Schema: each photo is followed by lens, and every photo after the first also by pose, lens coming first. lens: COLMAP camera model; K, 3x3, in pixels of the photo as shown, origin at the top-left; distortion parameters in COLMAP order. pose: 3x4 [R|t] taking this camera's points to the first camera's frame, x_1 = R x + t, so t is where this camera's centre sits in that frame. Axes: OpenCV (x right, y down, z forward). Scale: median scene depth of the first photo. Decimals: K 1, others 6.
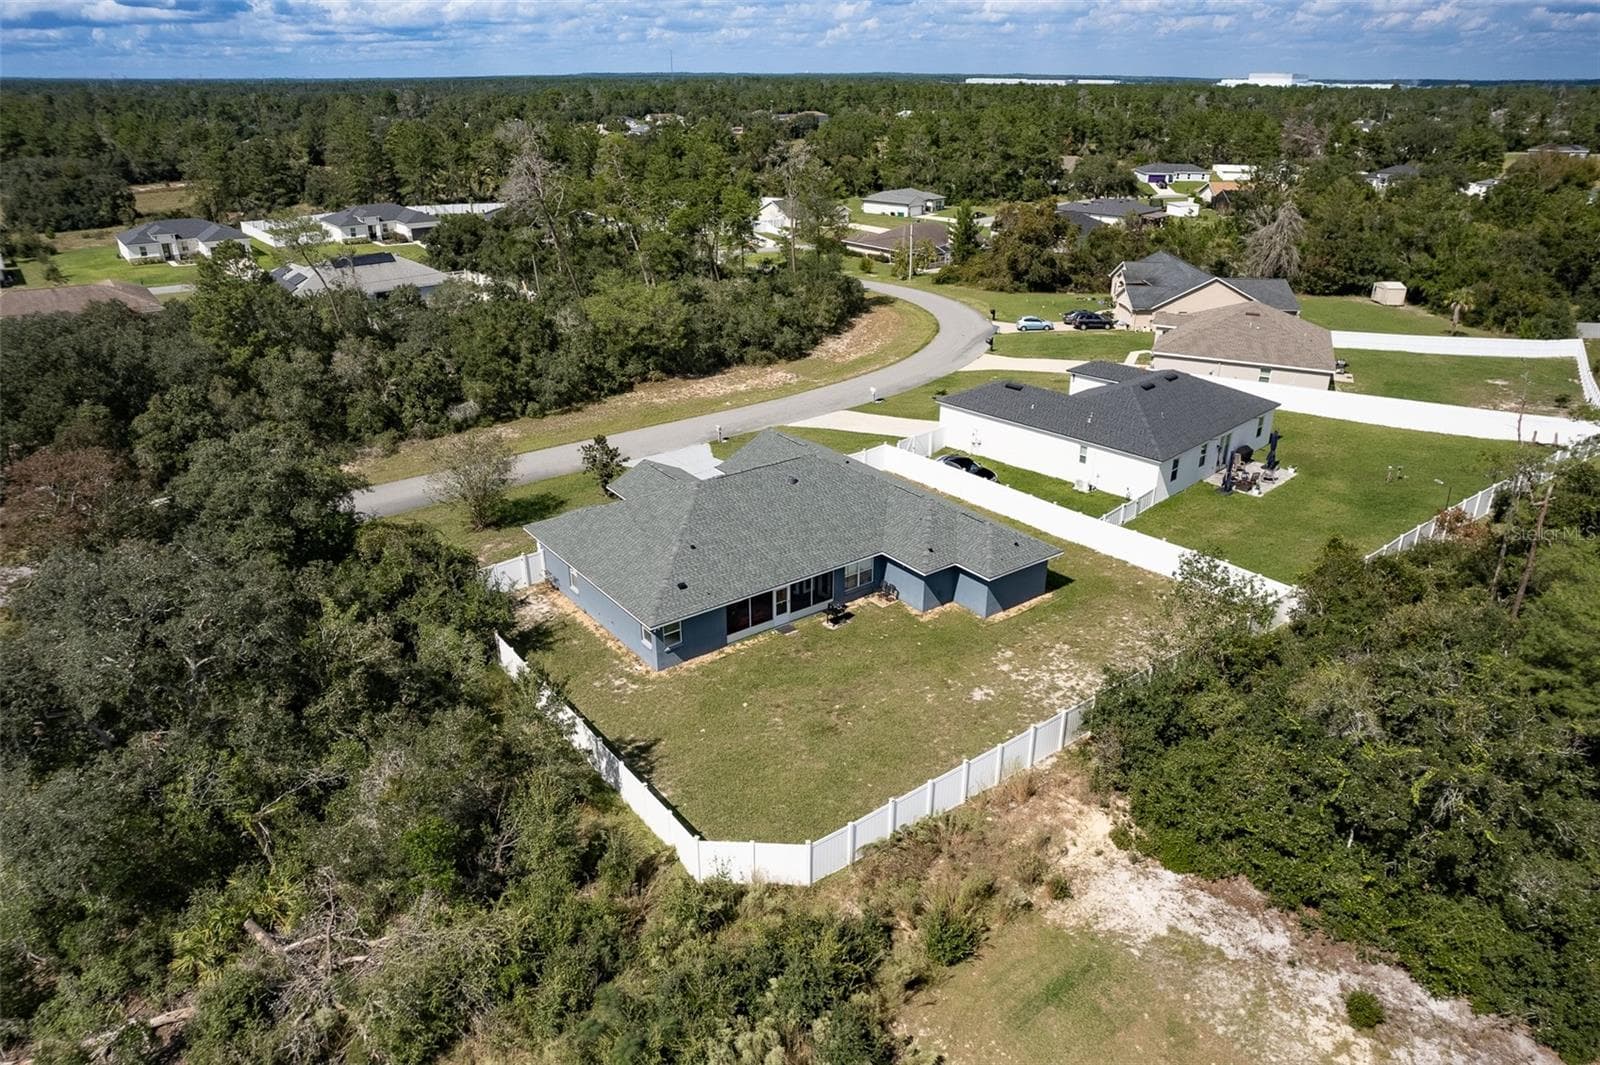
lens RADIAL K [[1026.9, 0, 800.0], [0, 1026.9, 532.5], [0, 0, 1]] dist [-0.077895, 0.066641]
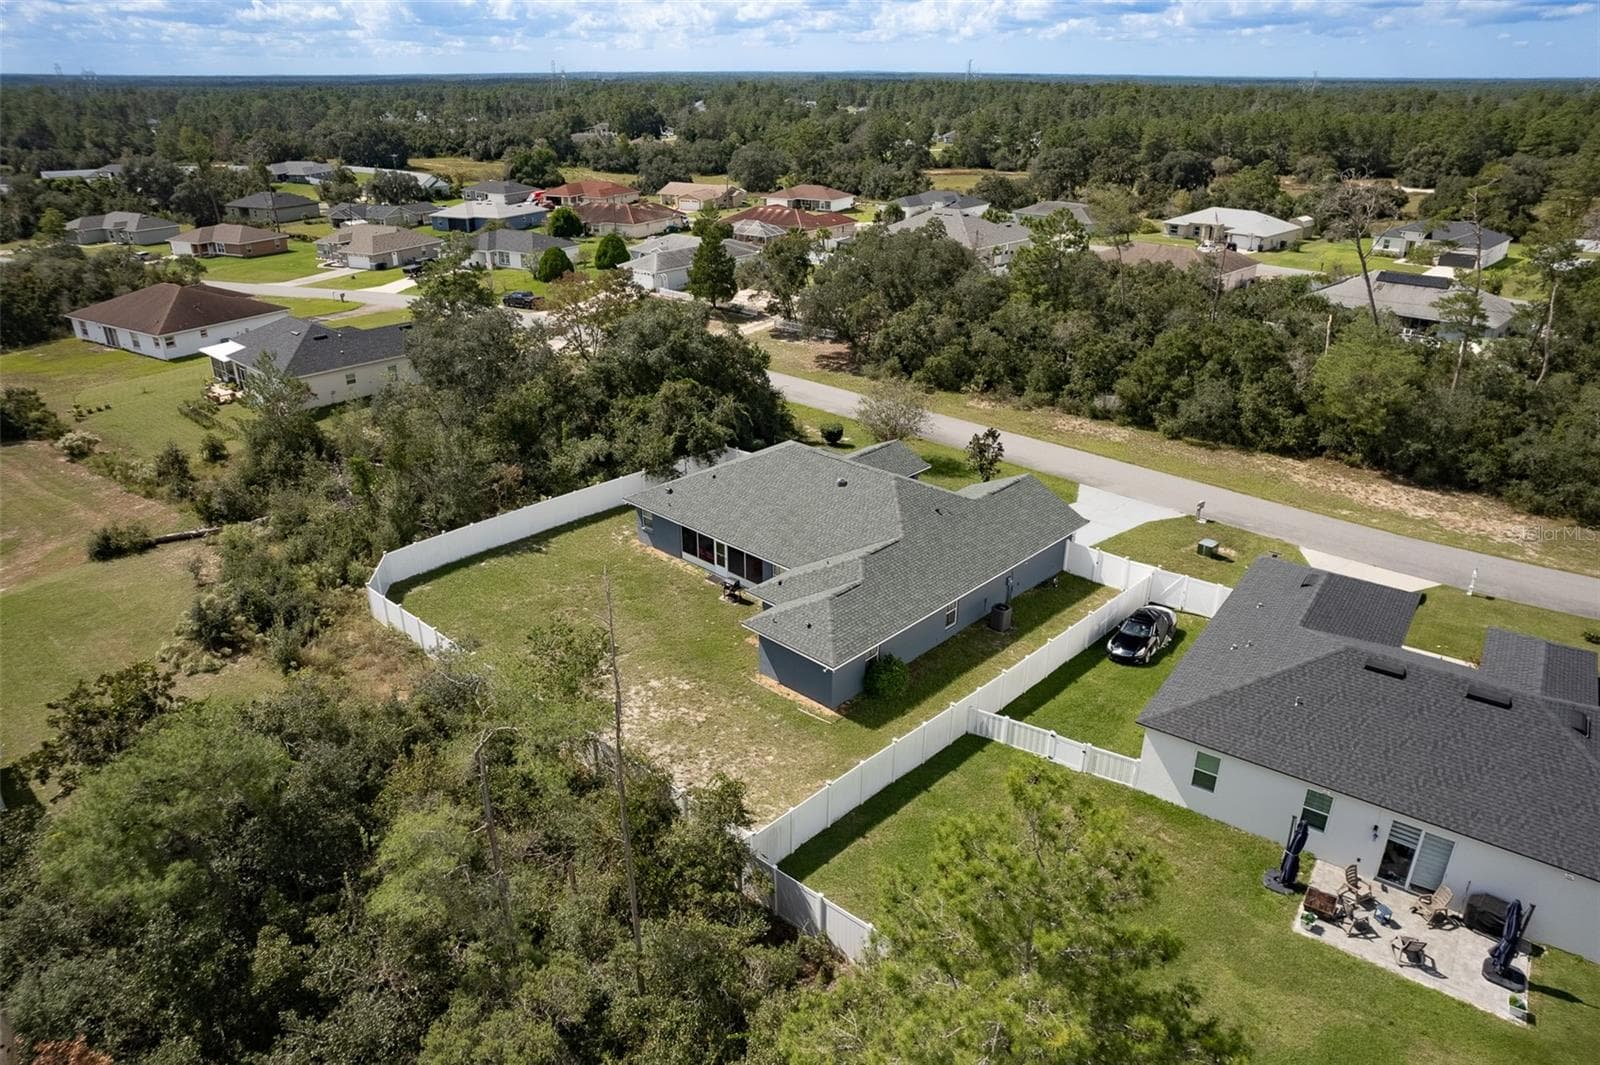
lens RADIAL K [[1054.9, 0, 800.0], [0, 1054.9, 532.5], [0, 0, 1]] dist [-0.096426, 0.070255]
pose [[0.172913, 0.397315, -0.901244, 0.669543], [-0.402146, 0.863762, 0.303635, -0.219644], [0.899100, 0.309929, 0.309134, 0.483572]]
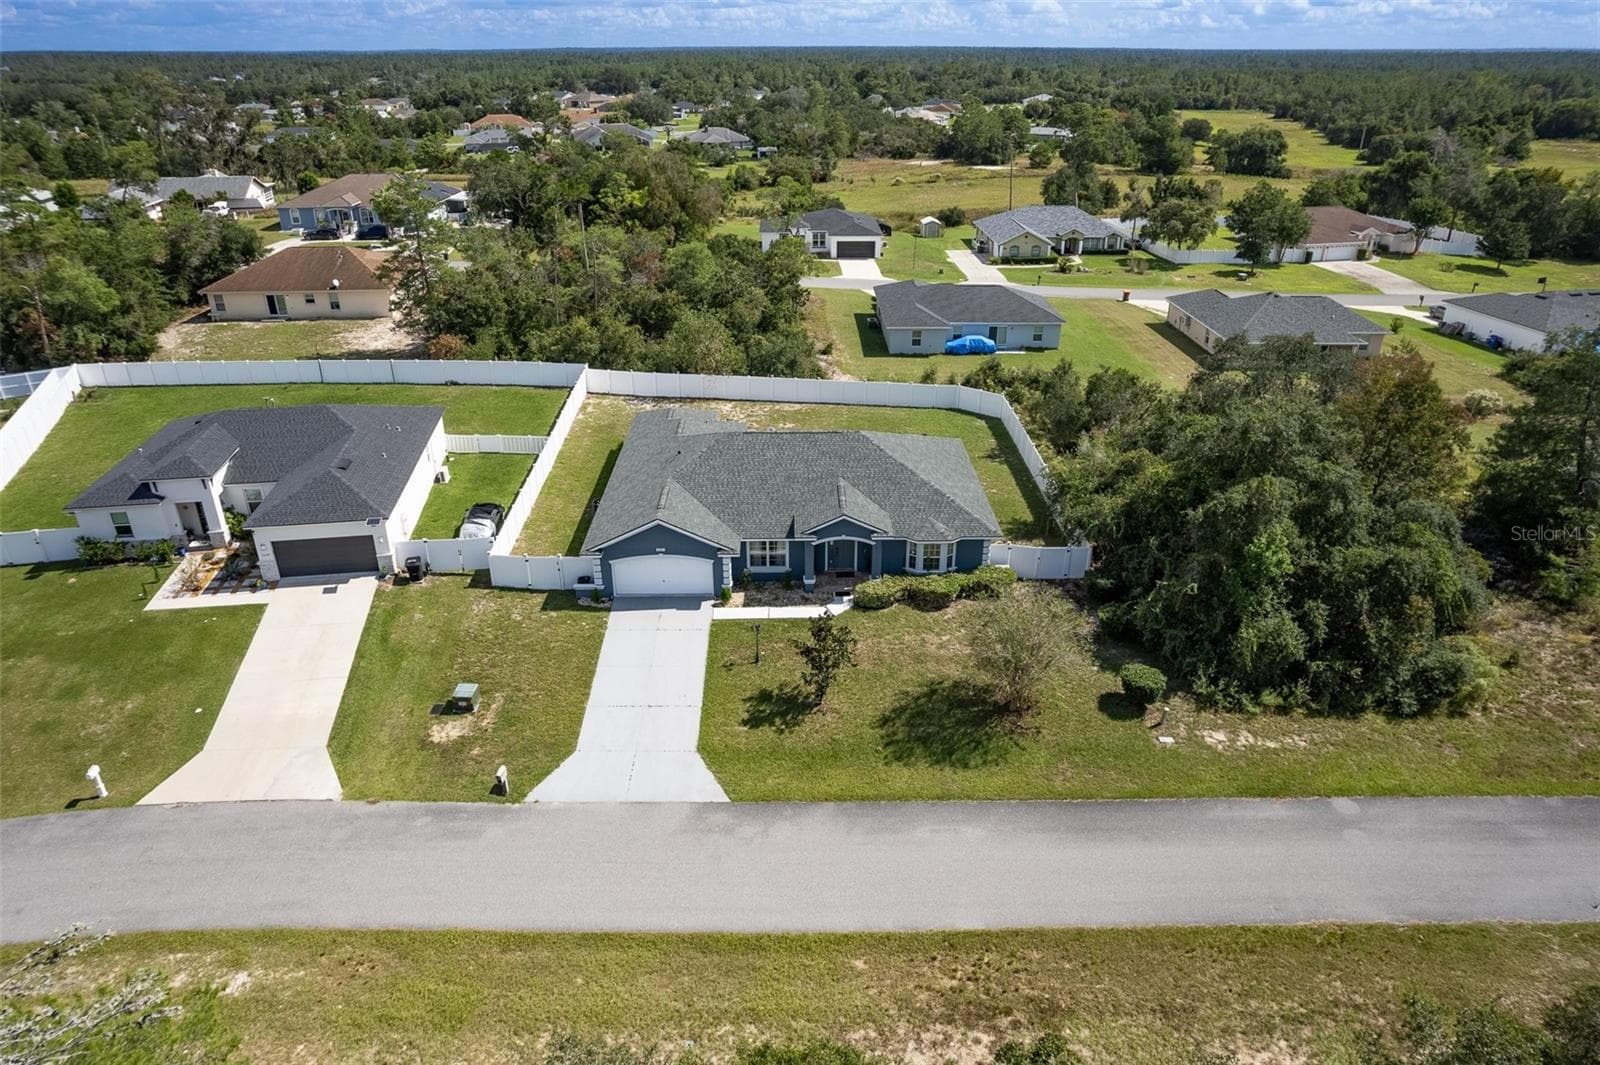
lens RADIAL K [[1026.9, 0, 800.0], [0, 1026.9, 532.5], [0, 0, 1]] dist [-0.077895, 0.066641]
pose [[-0.808982, -0.262521, 0.525956, -0.455255], [0.246635, 0.660593, 0.709076, -0.530857], [-0.533590, 0.703349, -0.469661, 1.138556]]
